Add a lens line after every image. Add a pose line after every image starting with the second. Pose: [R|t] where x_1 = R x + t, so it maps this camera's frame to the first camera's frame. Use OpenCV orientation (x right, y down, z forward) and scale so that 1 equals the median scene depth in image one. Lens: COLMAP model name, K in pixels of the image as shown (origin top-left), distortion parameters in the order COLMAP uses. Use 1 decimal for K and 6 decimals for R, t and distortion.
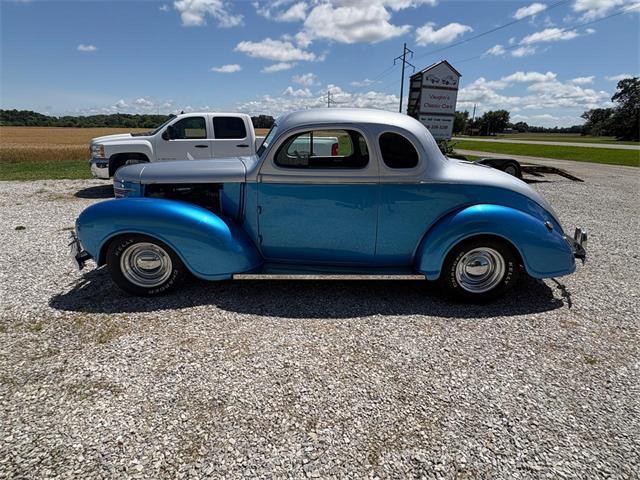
lens RADIAL K [[344.8, 0, 316.7], [0, 344.8, 240.9], [0, 0, 1]] dist [0.000848, -0.000512]
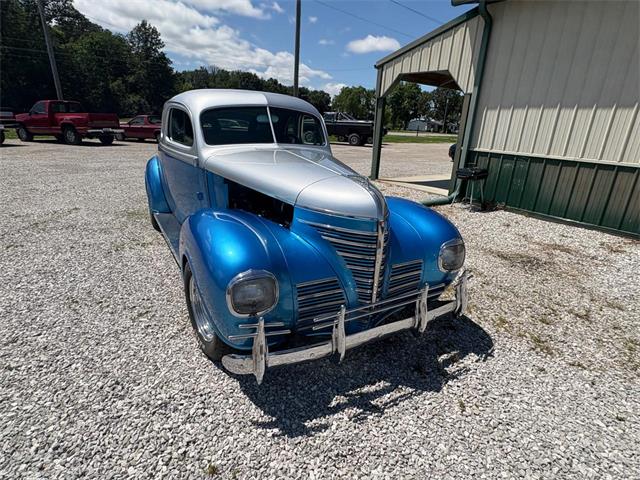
lens RADIAL K [[344.8, 0, 322.0], [0, 344.8, 239.7], [0, 0, 1]] dist [0.000848, -0.000512]
pose [[-0.478221, -0.320085, 0.817833, -0.423694], [0.213193, 0.861055, 0.461664, -0.177810], [-0.851970, 0.395133, -0.343535, 0.553345]]
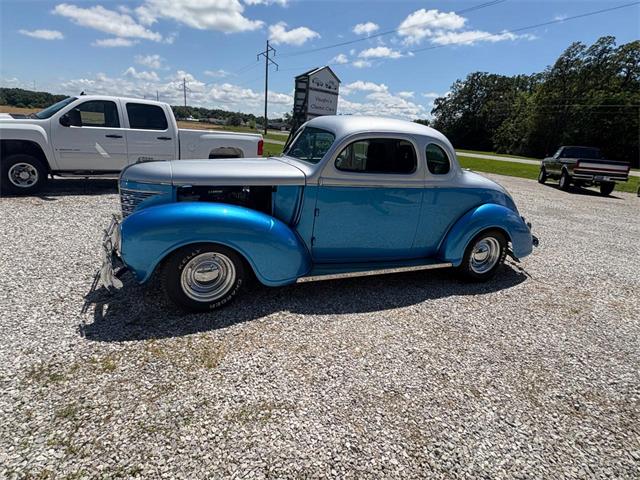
lens RADIAL K [[344.8, 0, 318.9], [0, 344.8, 243.3], [0, 0, 1]] dist [0.000848, -0.000512]
pose [[0.922507, -0.060527, 0.381205, -0.207411], [0.052713, 0.998131, 0.030916, -0.011258], [-0.382364, -0.008426, 0.923973, 0.021370]]
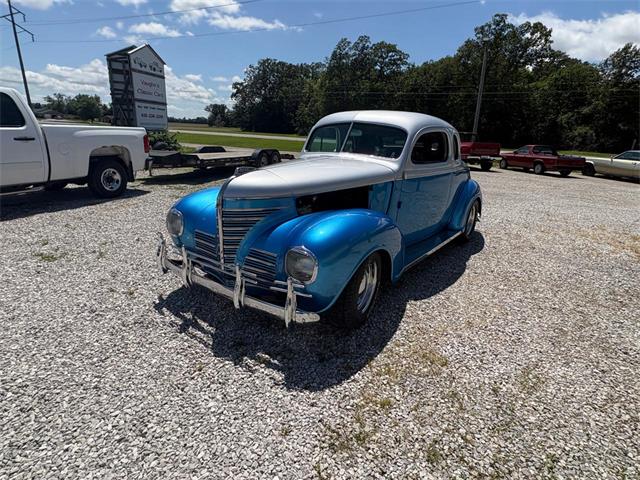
lens RADIAL K [[344.8, 0, 318.8], [0, 344.8, 244.0], [0, 0, 1]] dist [0.000848, -0.000512]
pose [[0.591465, -0.237355, 0.770605, -0.440269], [0.207096, 0.968351, 0.139310, -0.065215], [-0.779282, 0.077192, 0.621901, 0.200891]]
